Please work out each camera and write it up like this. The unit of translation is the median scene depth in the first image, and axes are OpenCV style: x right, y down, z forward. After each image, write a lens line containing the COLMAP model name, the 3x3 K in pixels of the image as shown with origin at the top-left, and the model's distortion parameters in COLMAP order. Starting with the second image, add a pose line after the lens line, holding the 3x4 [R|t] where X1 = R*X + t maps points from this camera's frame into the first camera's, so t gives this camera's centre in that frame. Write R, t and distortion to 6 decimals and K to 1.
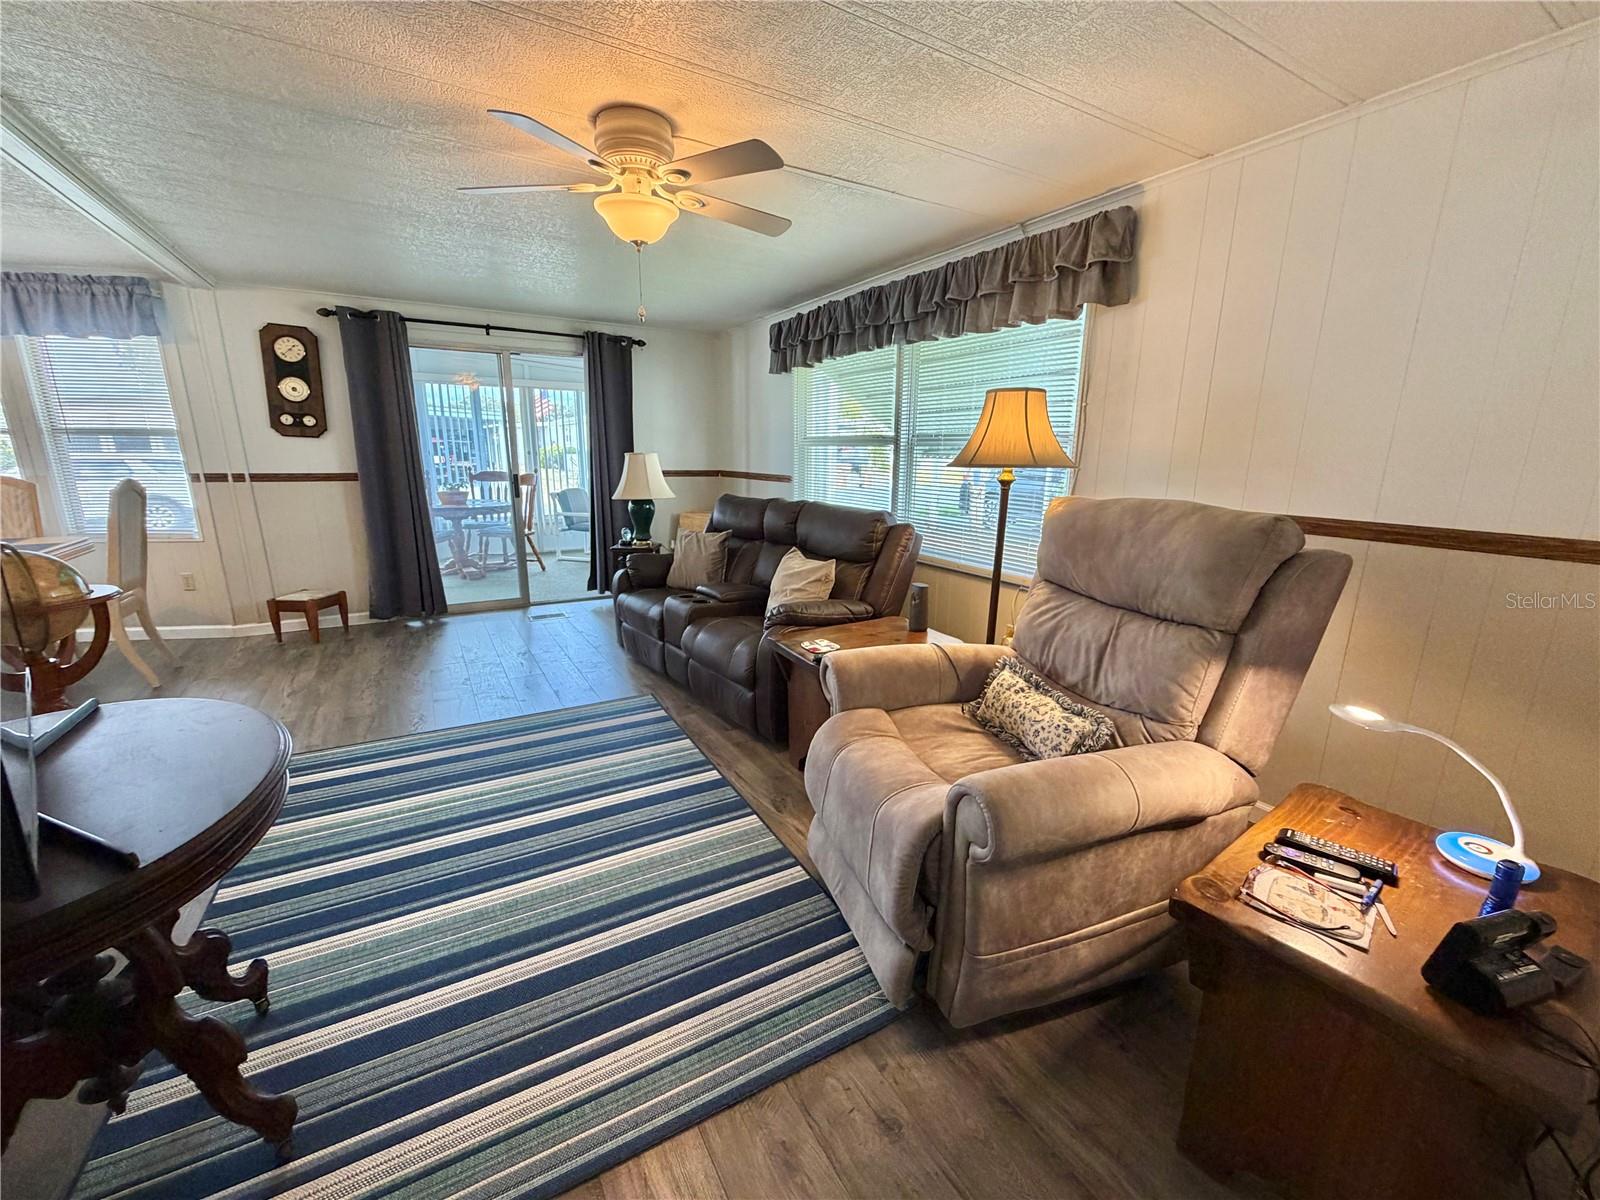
lens RADIAL K [[636.8, 0, 798.1], [0, 636.8, 601.4], [0, 0, 1]] dist [-0.000521, -0.000552]
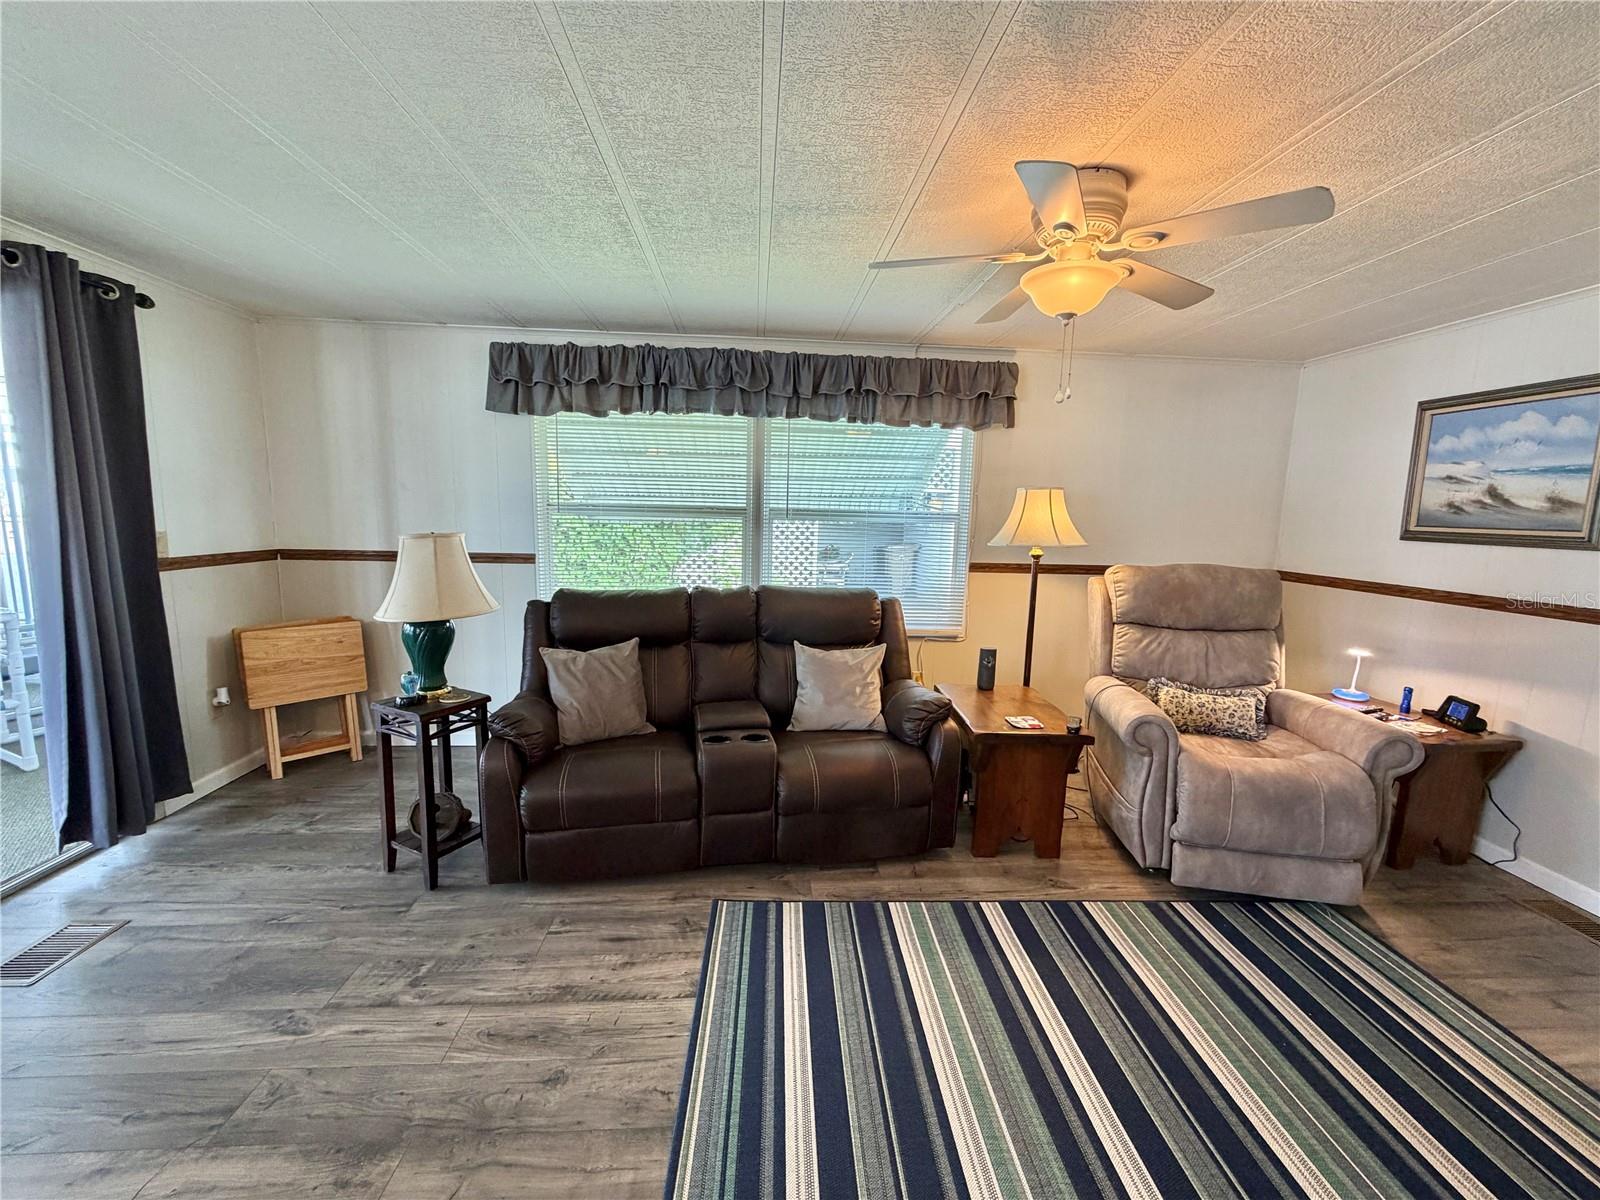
lens RADIAL K [[636.8, 0, 798.1], [0, 636.8, 601.4], [0, 0, 1]] dist [-0.000521, -0.000552]
pose [[0.454533, -0.129547, 0.881259, -0.842504], [0.187427, 0.981127, 0.047557, -0.199263], [-0.870787, 0.143555, 0.470235, 0.662244]]
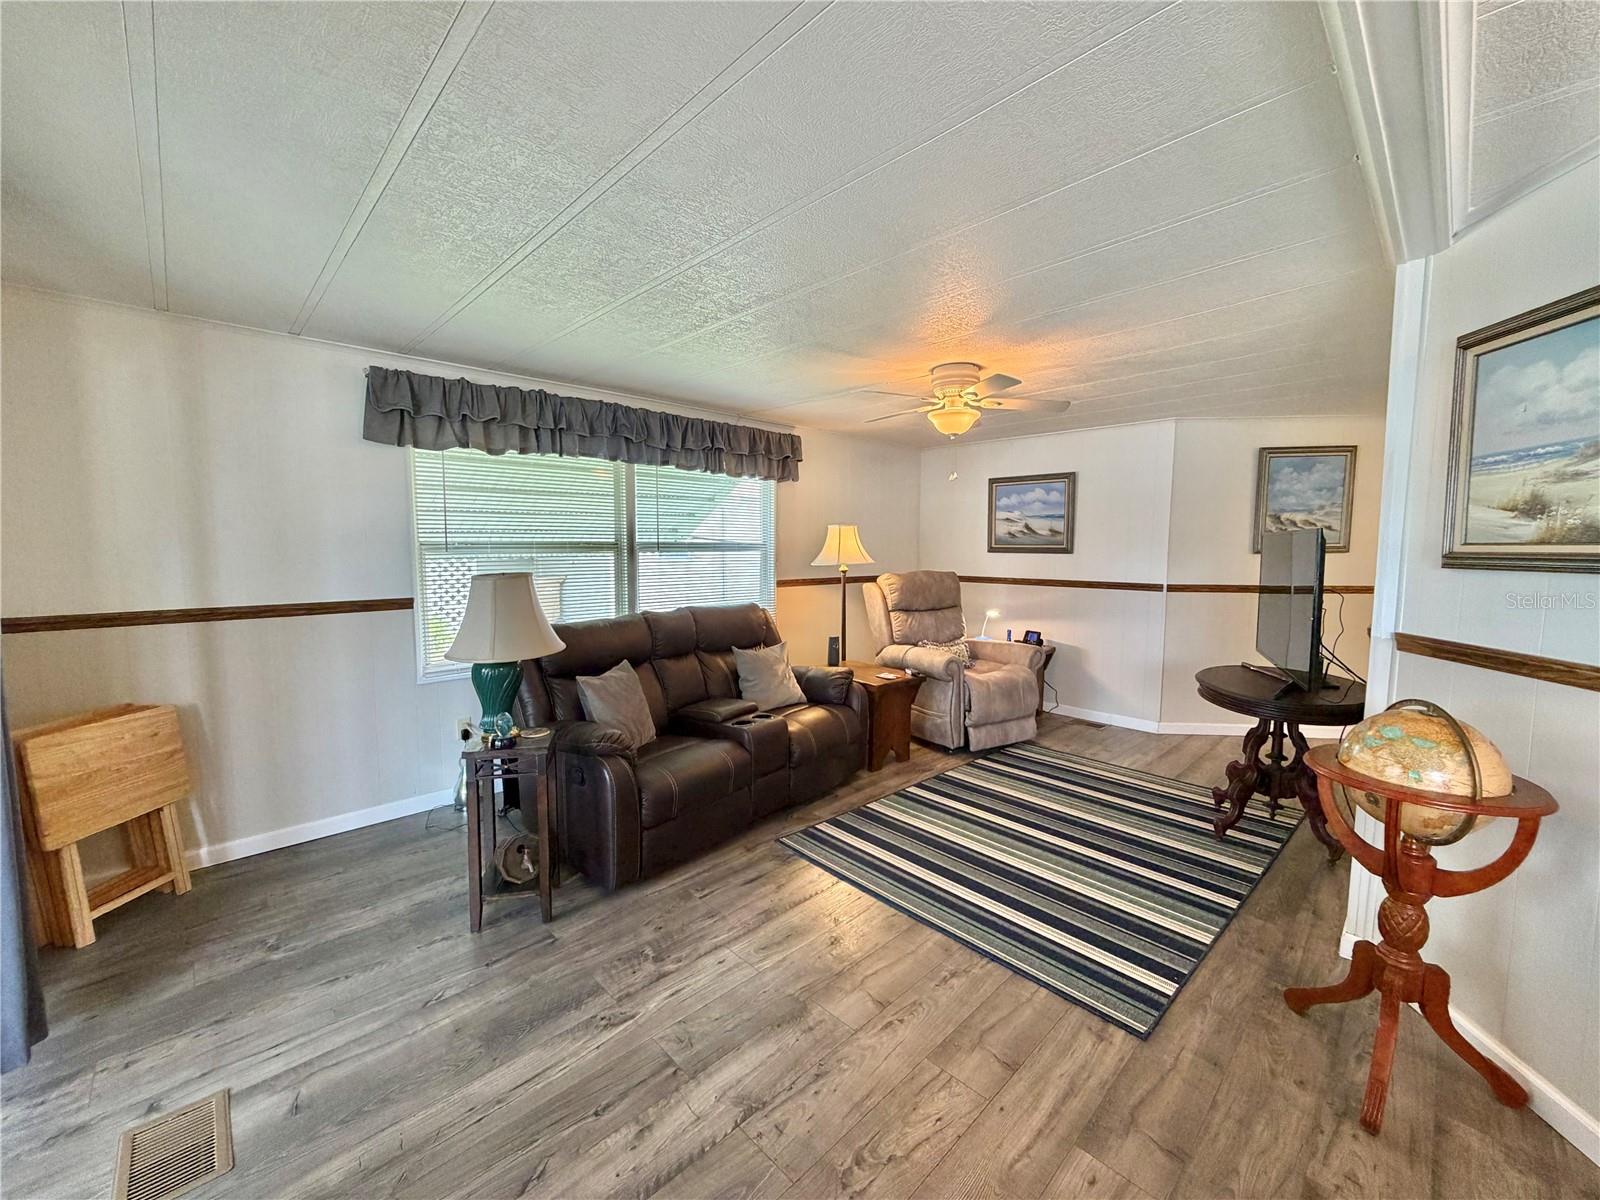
lens RADIAL K [[636.8, 0, 798.1], [0, 636.8, 601.4], [0, 0, 1]] dist [-0.000521, -0.000552]
pose [[-0.226622, -0.100164, 0.968819, -1.198404], [0.219854, 0.963765, 0.151069, -0.334258], [-0.948845, 0.247234, -0.196389, 1.224664]]
